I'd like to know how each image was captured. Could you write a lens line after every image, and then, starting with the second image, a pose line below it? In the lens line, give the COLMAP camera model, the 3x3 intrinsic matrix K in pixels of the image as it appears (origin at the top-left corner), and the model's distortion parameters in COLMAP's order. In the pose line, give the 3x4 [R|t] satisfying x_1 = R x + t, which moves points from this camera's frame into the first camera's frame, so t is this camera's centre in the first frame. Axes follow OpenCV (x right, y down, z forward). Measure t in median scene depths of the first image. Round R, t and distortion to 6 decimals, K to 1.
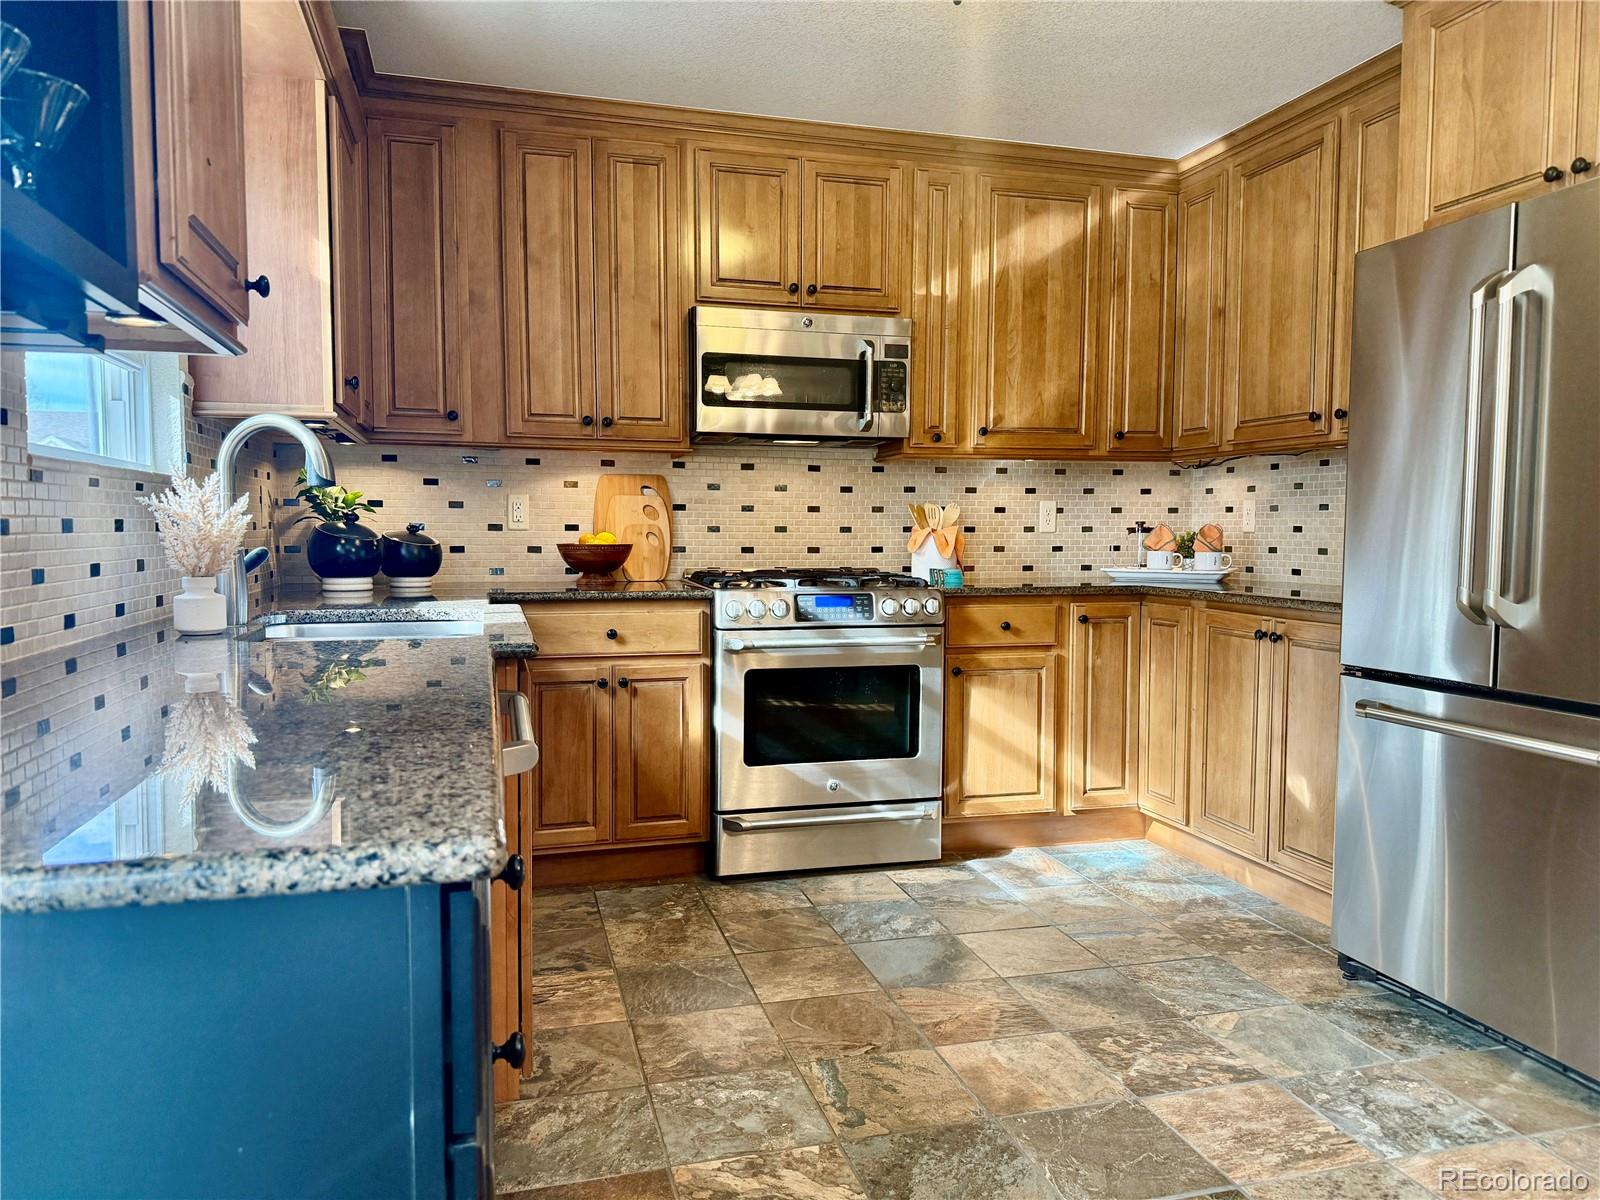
lens RADIAL K [[1121.1, 0, 791.5], [0, 1121.1, 609.1], [0, 0, 1]] dist [0.073674, -0.170005]
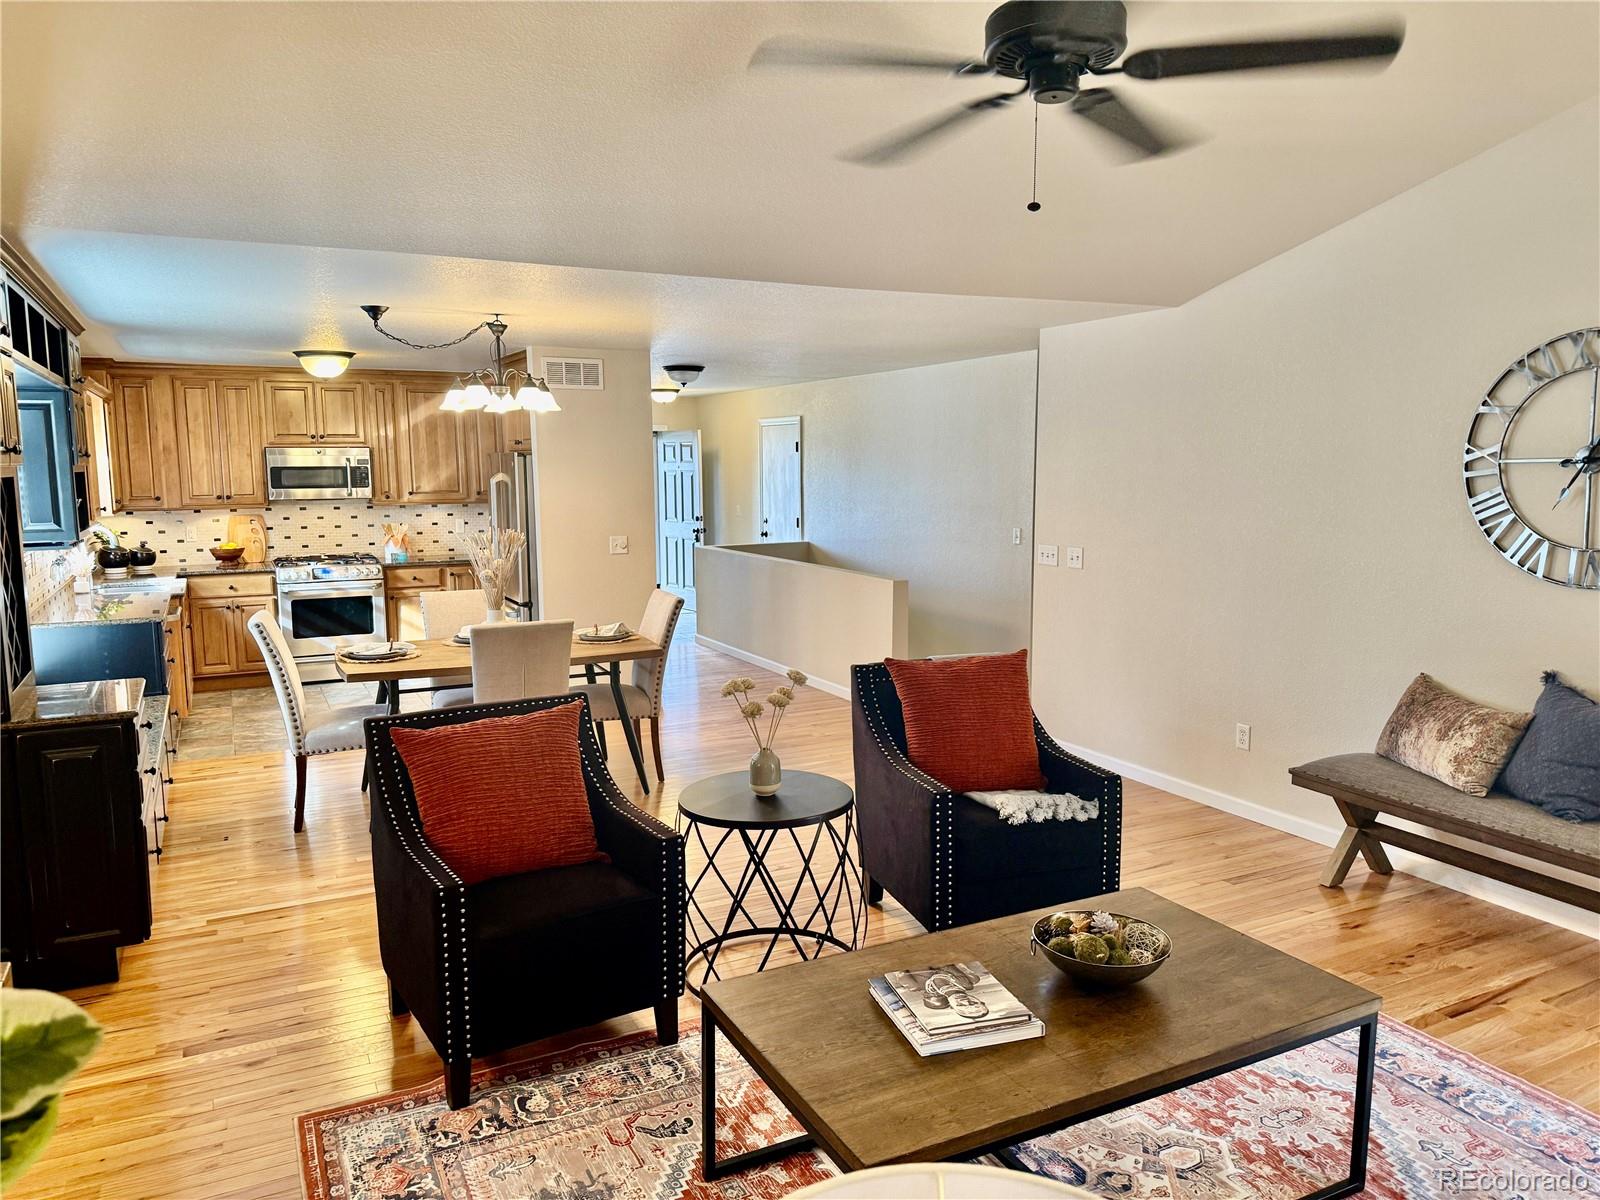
lens RADIAL K [[1121.1, 0, 791.5], [0, 1121.1, 609.1], [0, 0, 1]] dist [0.073674, -0.170005]
pose [[0.977430, -0.035965, 0.208177, 0.489249], [0.023610, 0.997826, 0.061533, -0.050292], [-0.209937, -0.055229, 0.976154, -1.574577]]
